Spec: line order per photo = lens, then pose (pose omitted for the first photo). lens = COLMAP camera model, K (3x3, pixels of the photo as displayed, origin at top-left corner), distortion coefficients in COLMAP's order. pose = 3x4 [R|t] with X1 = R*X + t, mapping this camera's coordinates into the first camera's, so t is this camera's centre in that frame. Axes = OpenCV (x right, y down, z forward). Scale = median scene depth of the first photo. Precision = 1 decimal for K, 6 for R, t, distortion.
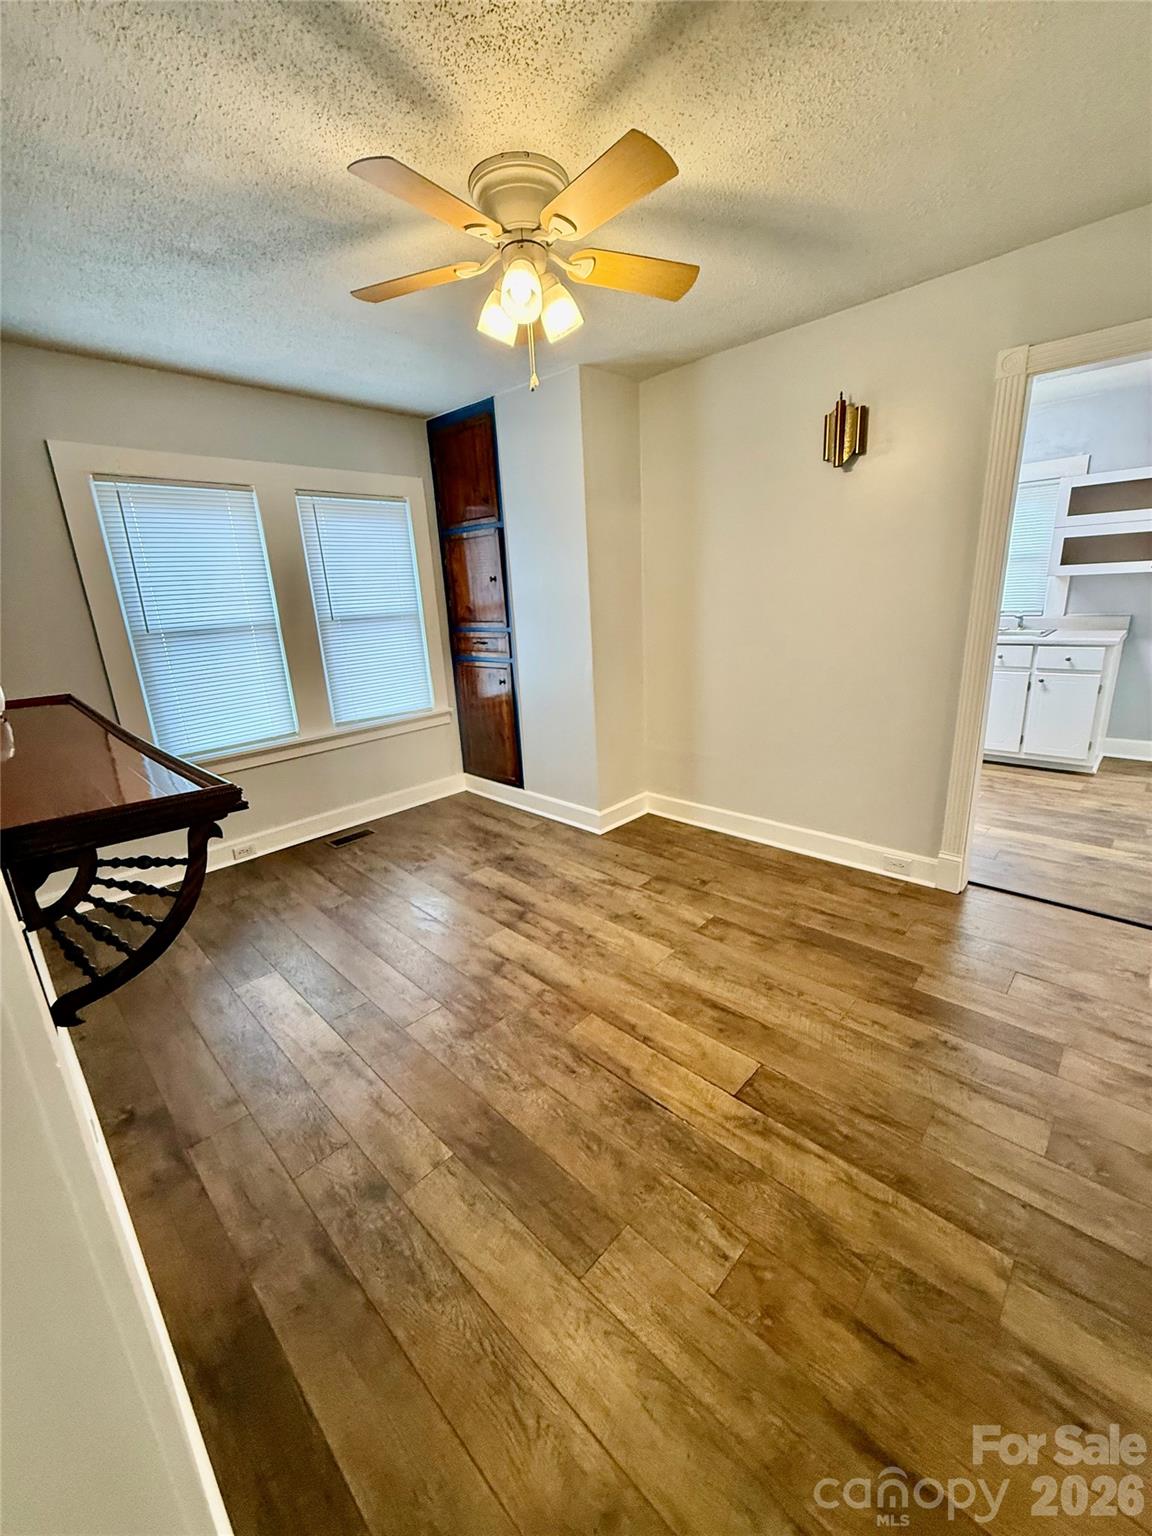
lens RADIAL K [[607.8, 0, 577.9], [0, 607.8, 771.6], [0, 0, 1]] dist [-0.002428, -0.000778]
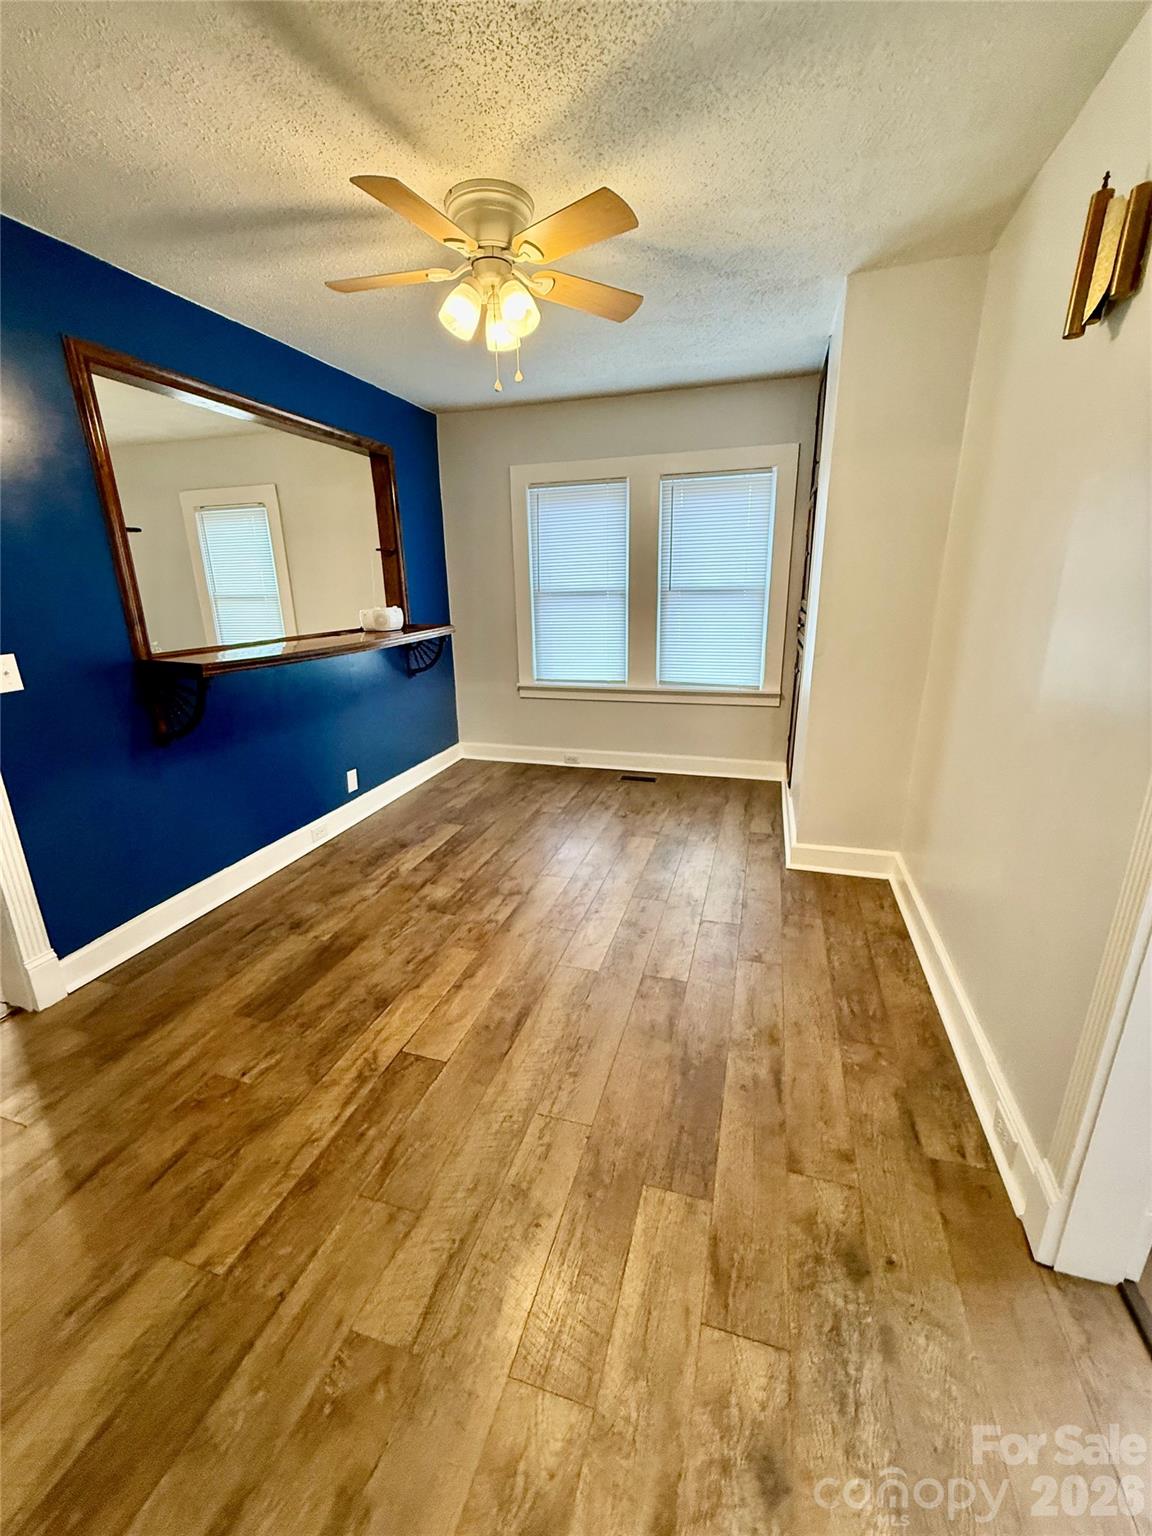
lens RADIAL K [[607.8, 0, 572.2], [0, 607.8, 766.3], [0, 0, 1]] dist [-0.002428, -0.000778]
pose [[0.448281, 0.298851, -0.842456, 1.160679], [-0.259180, 0.945427, 0.197466, -0.237519], [0.855494, 0.129827, 0.501274, 0.661156]]
